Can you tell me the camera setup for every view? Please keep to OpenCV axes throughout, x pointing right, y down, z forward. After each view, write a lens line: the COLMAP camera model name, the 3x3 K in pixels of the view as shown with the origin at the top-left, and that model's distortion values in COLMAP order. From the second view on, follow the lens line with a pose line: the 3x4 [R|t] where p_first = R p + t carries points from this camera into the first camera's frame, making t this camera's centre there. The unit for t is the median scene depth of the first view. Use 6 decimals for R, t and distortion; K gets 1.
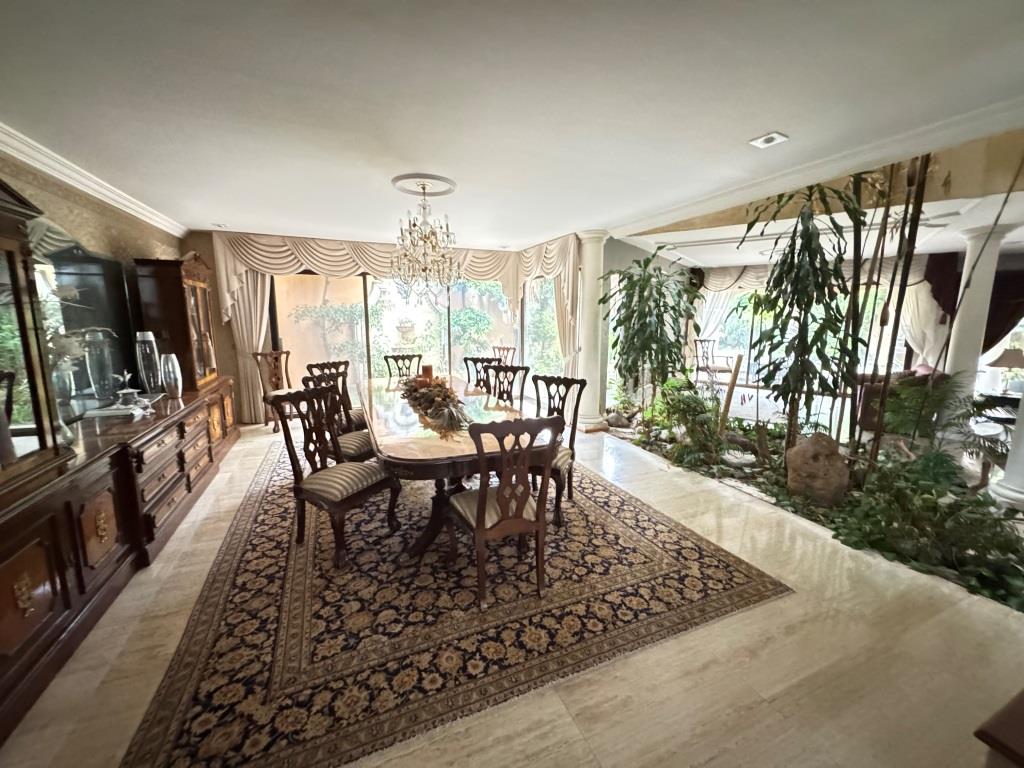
lens RADIAL K [[407.4, 0, 512.0], [0, 407.4, 382.7], [0, 0, 1]] dist [-0.002604, 0.000074]
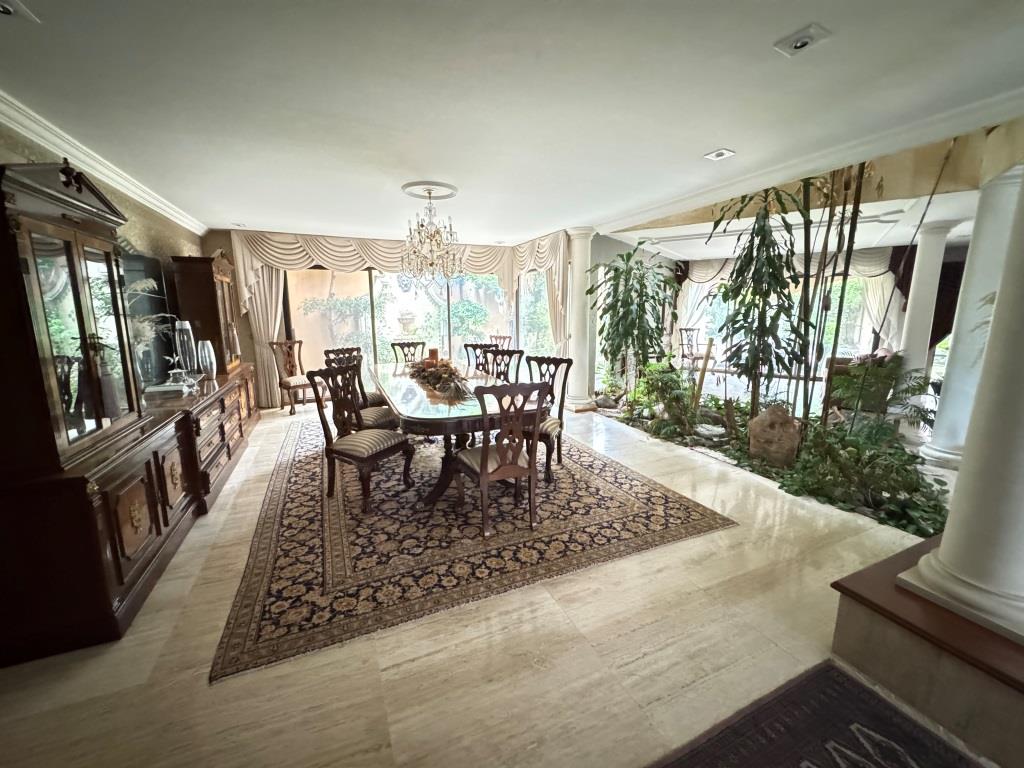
lens RADIAL K [[407.4, 0, 512.0], [0, 407.4, 382.7], [0, 0, 1]] dist [-0.002604, 0.000074]
pose [[0.999918, -0.008969, 0.009136, -0.000295], [0.008837, 0.999858, 0.014375, 0.043551], [-0.009264, -0.014293, 0.999855, -0.162033]]
